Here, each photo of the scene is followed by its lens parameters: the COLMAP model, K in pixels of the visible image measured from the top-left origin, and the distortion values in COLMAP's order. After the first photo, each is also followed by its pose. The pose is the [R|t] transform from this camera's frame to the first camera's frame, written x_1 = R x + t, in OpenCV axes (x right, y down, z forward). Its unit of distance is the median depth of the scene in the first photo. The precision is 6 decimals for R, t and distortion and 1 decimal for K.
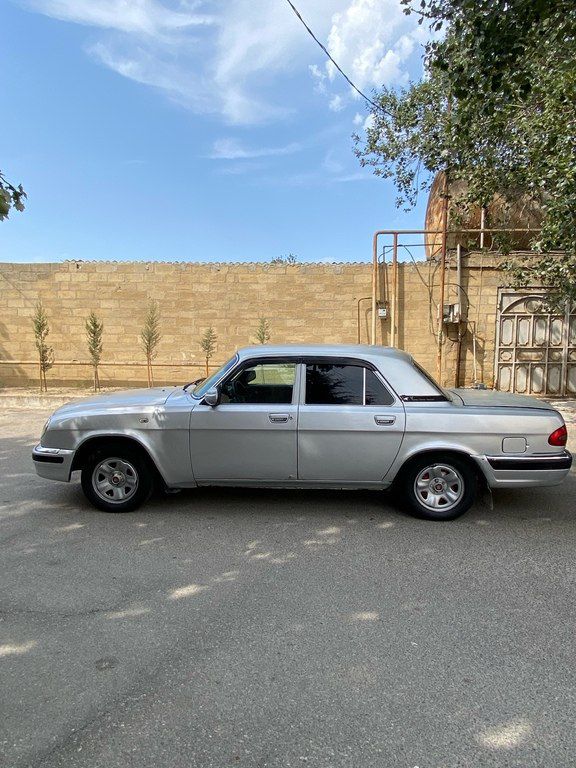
lens RADIAL K [[497.6, 0, 288.0], [0, 497.6, 384.0], [0, 0, 1]] dist [0.038309, -0.000532]
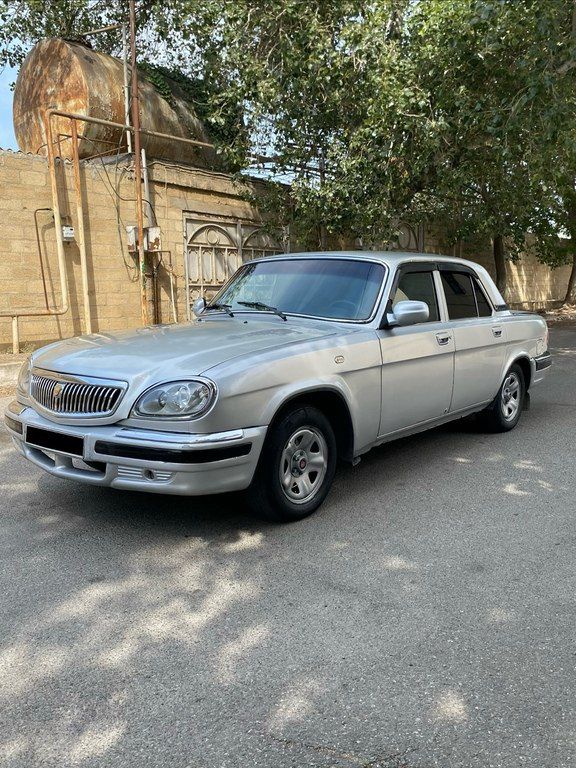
lens RADIAL K [[678.4, 0, 288.0], [0, 678.4, 384.0], [0, 0, 1]] dist [0.017191, -0.003770]
pose [[0.580290, -0.118351, 0.805765, -0.409858], [0.087835, 0.992708, 0.082552, 0.011392], [-0.809659, 0.022870, 0.586454, 0.219544]]
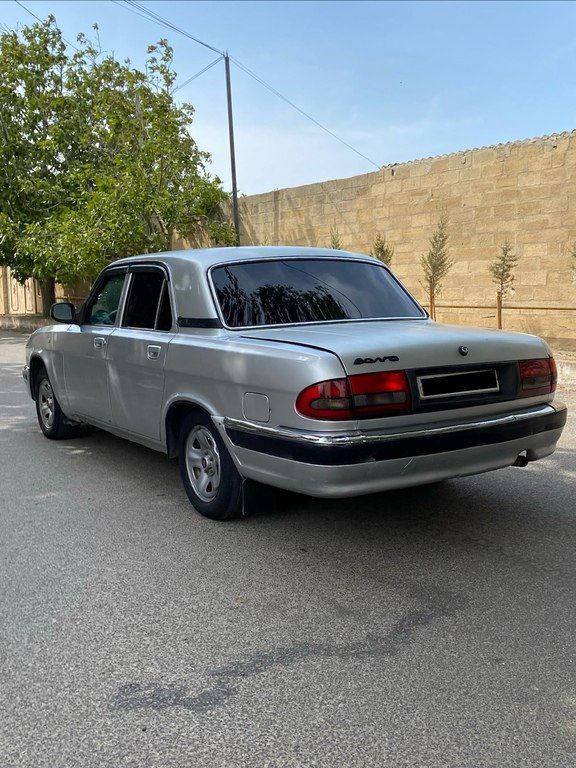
lens RADIAL K [[797.9, 0, 288.0], [0, 797.9, 384.0], [0, 0, 1]] dist [0.015916, -0.022086]
pose [[0.577364, 0.082800, -0.812277, 0.469505], [-0.059772, 0.996462, 0.059090, 0.015154], [0.814296, 0.014435, 0.580271, 0.195959]]
